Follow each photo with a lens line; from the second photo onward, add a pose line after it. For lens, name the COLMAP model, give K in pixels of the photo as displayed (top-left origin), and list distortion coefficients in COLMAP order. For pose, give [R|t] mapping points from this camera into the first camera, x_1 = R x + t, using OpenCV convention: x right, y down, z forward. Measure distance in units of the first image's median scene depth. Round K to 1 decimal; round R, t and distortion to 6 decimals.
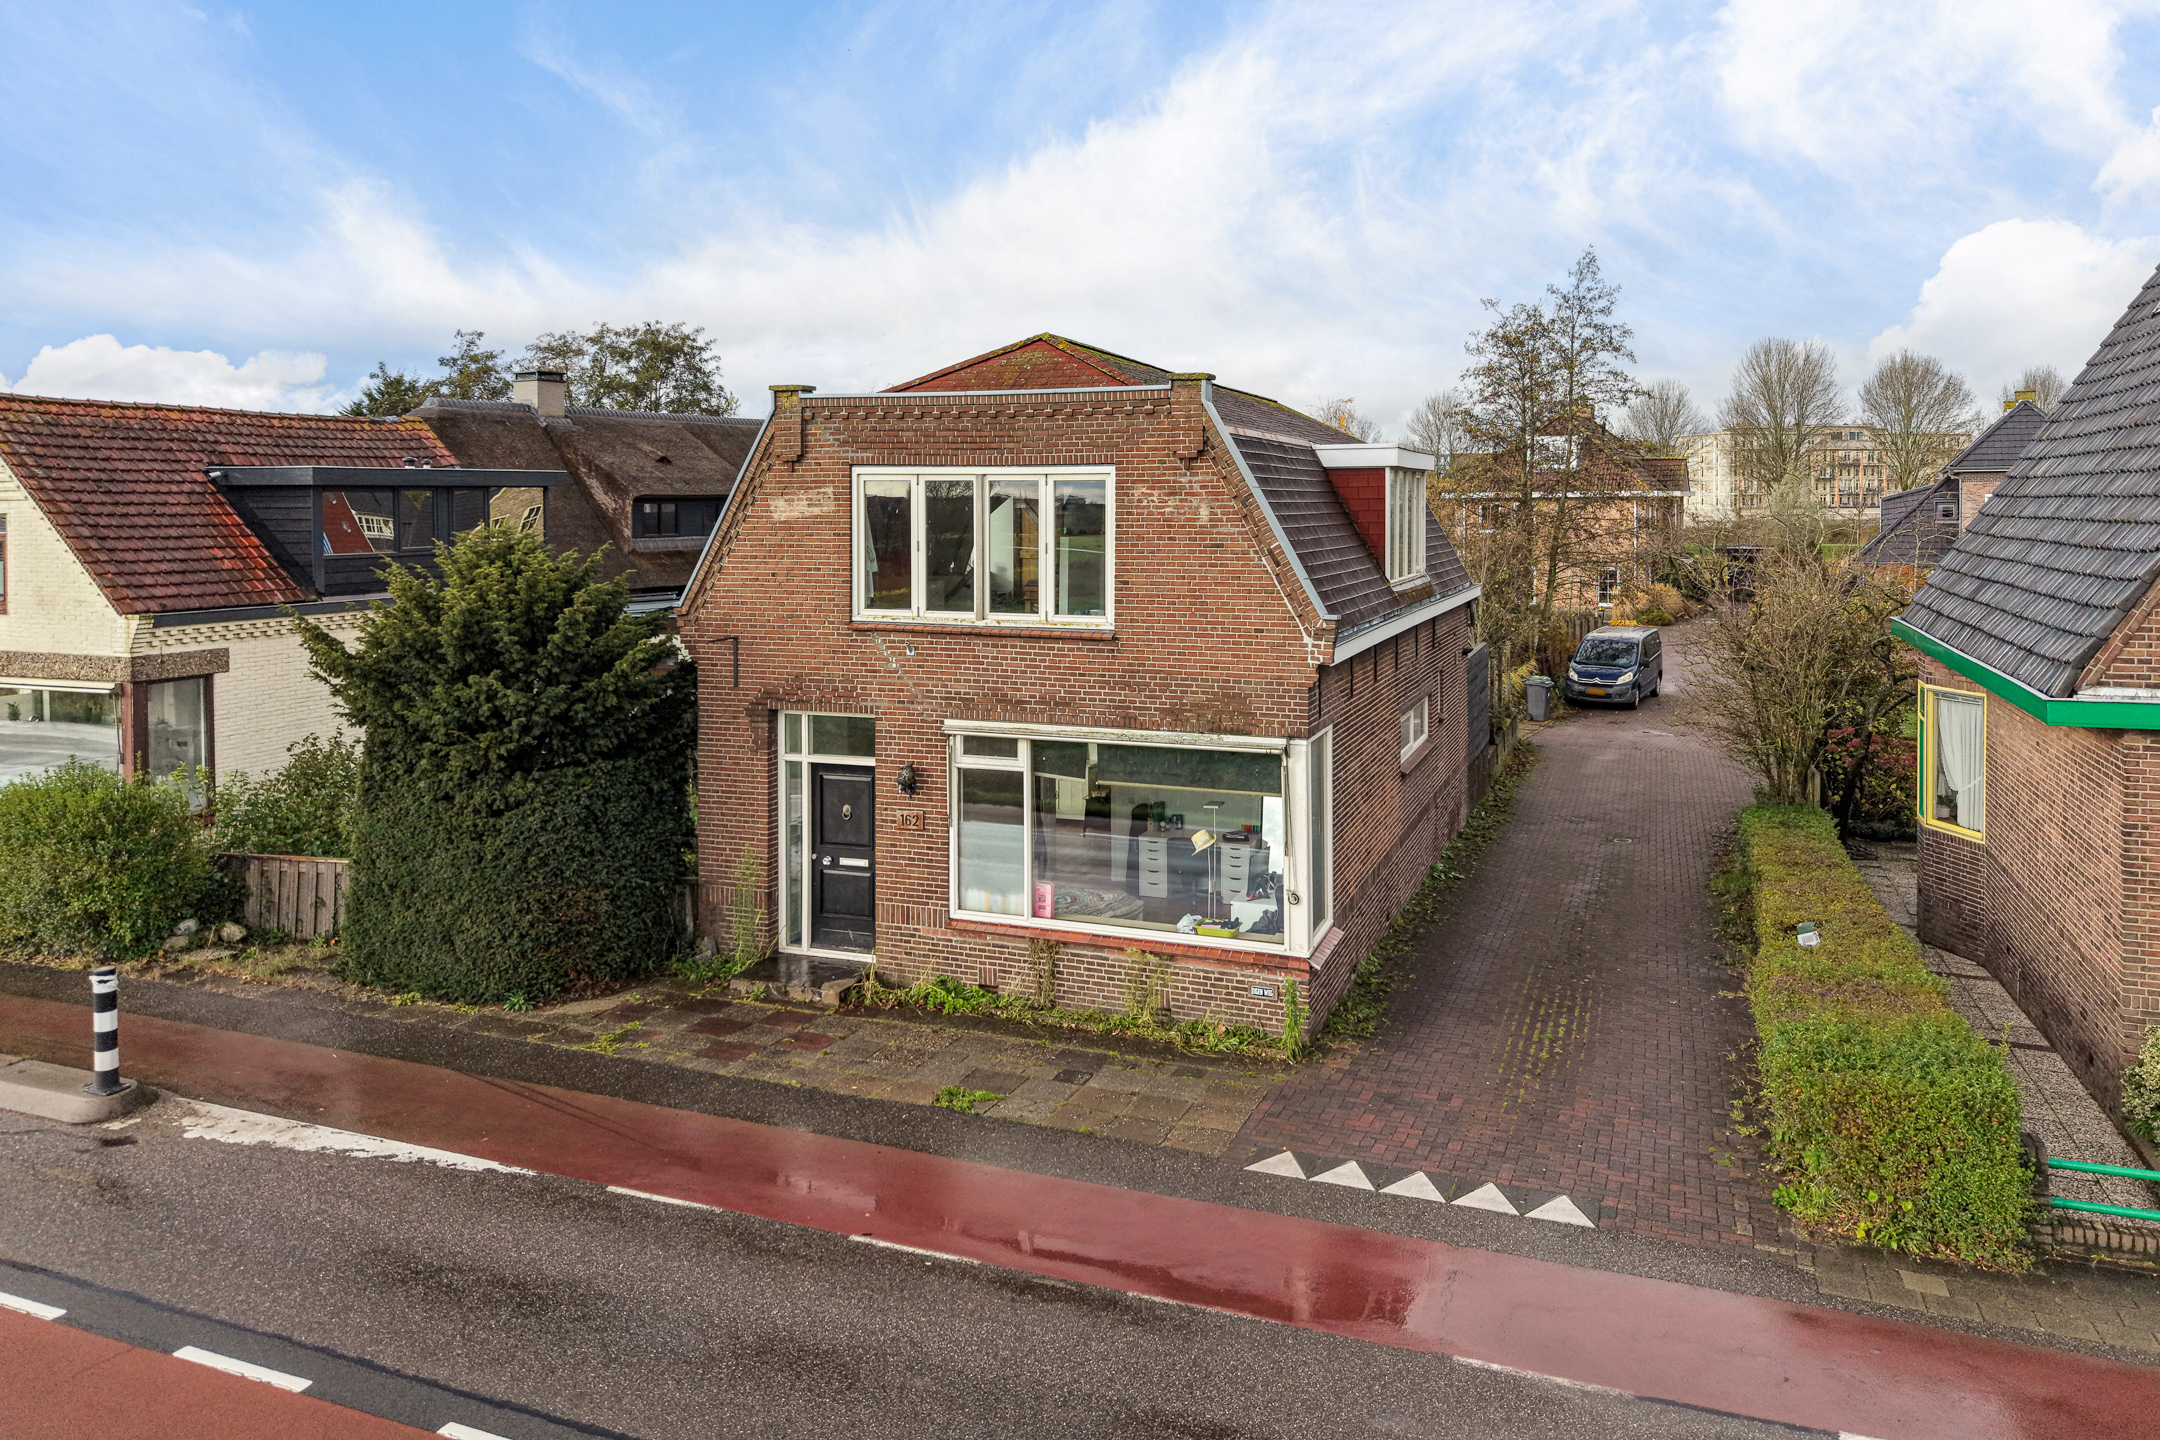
lens RADIAL K [[1490.4, 0, 1087.0], [0, 1490.4, 494.6], [0, 0, 1]] dist [0.025943, -0.031118]
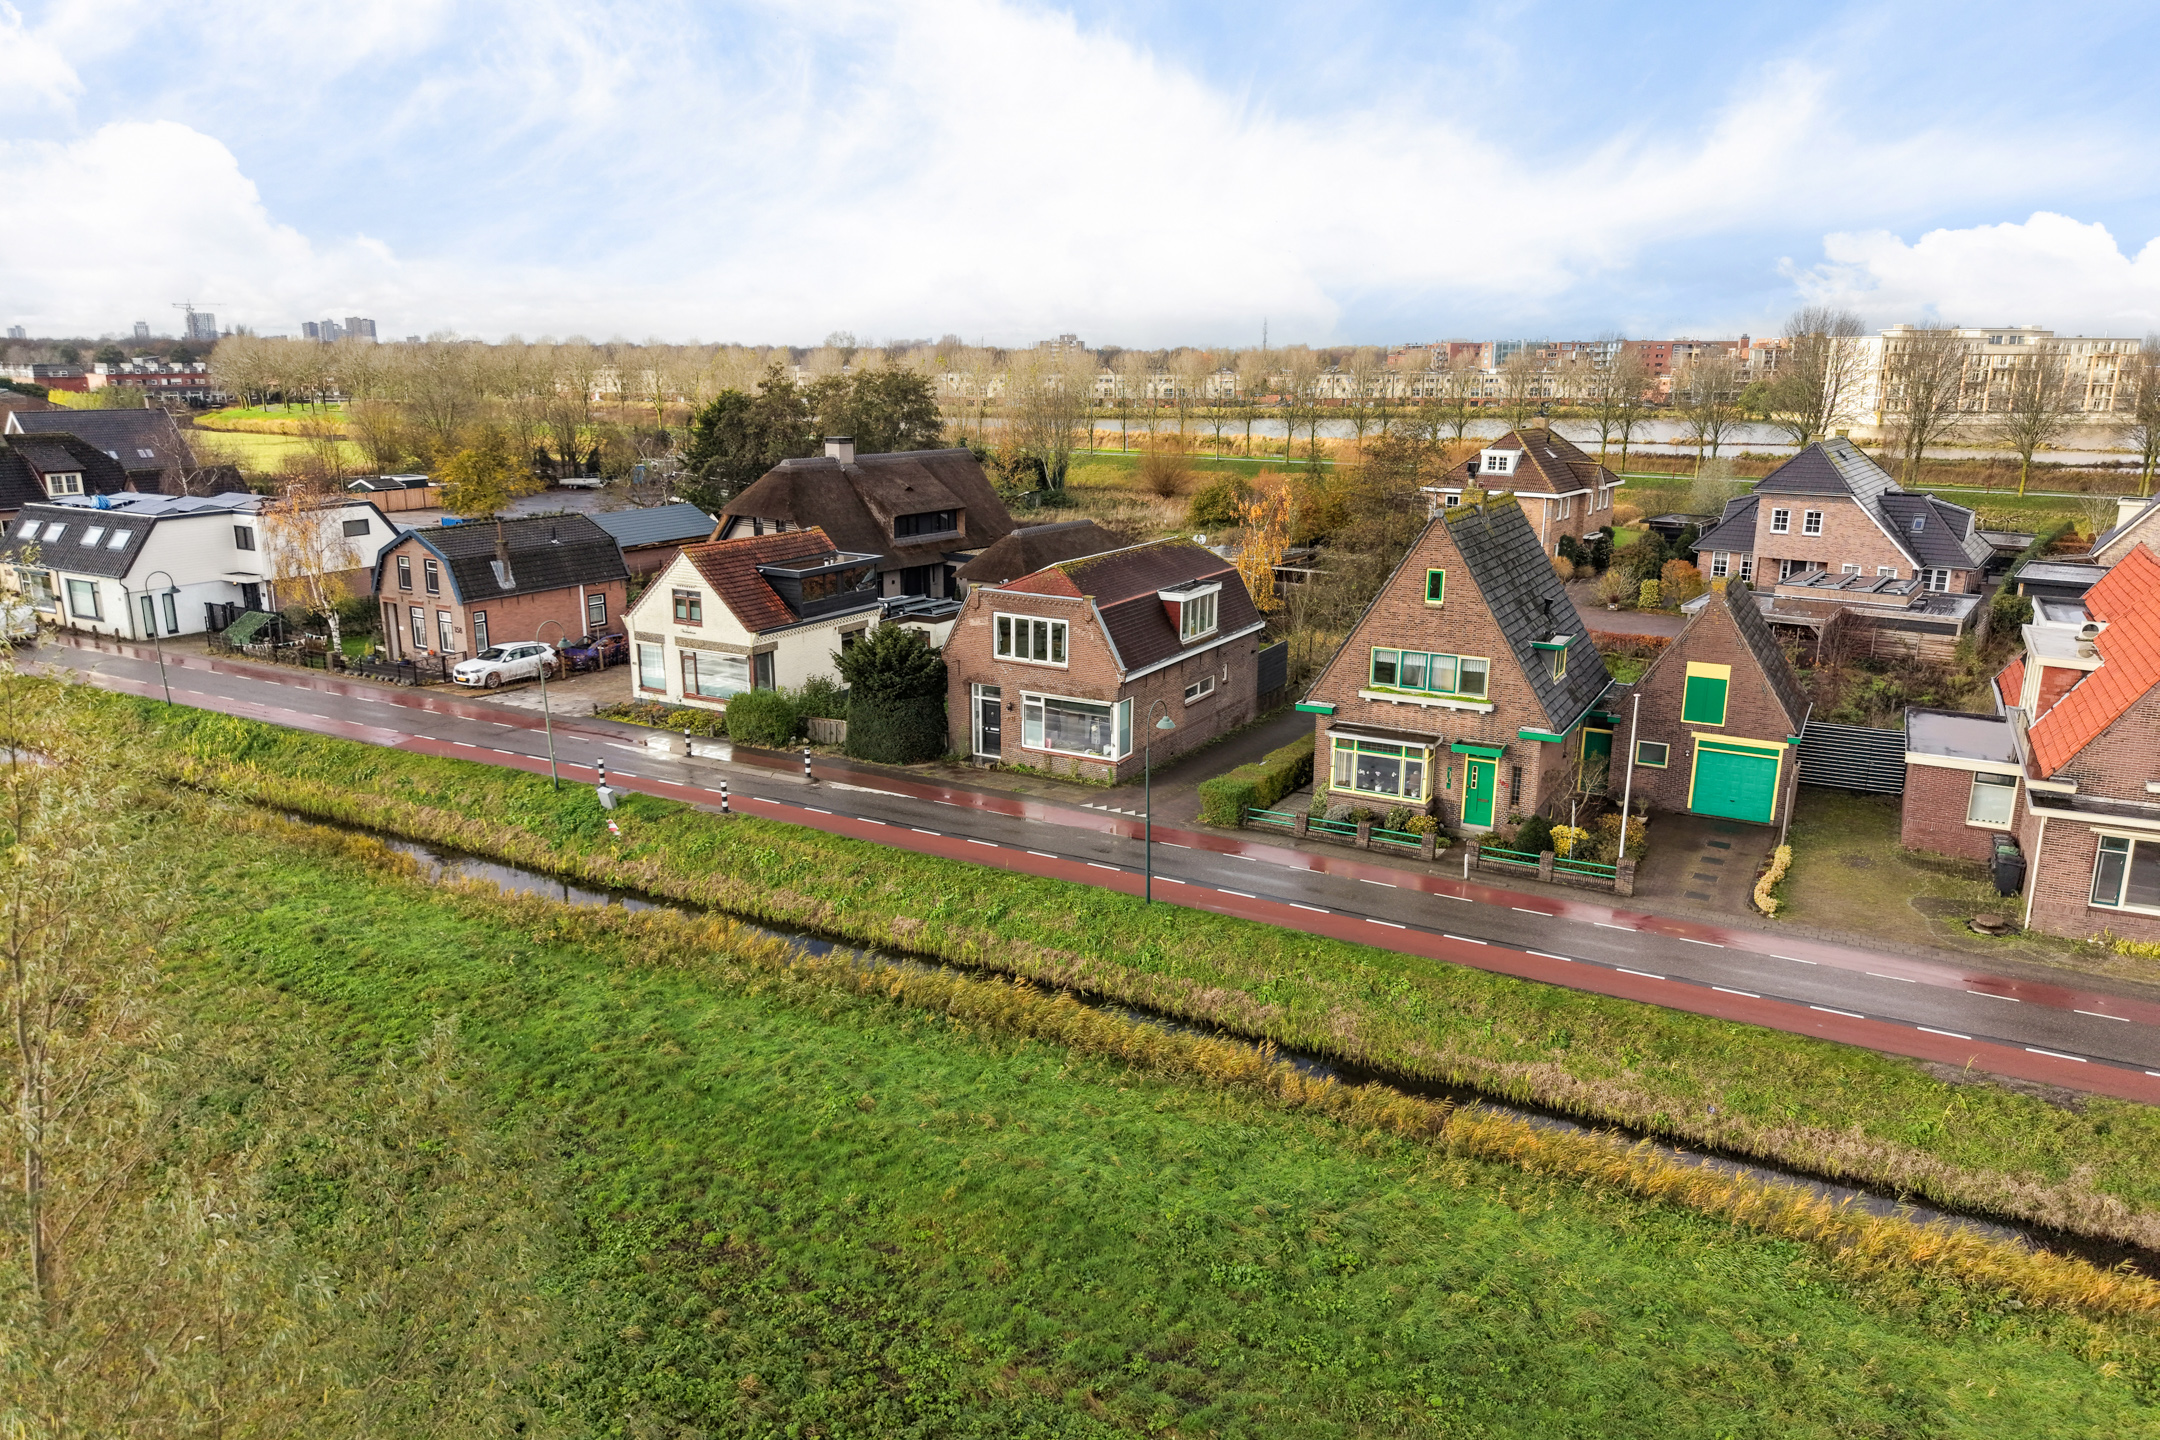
lens RADIAL K [[1490.4, 0, 1092.0], [0, 1490.4, 706.6], [0, 0, 1]] dist [0.025943, -0.031118]
pose [[0.991618, 0.042884, -0.121880, 0.460451], [-0.012053, 0.969901, 0.243203, -0.611529], [0.128641, -0.239695, 0.962288, -2.150577]]
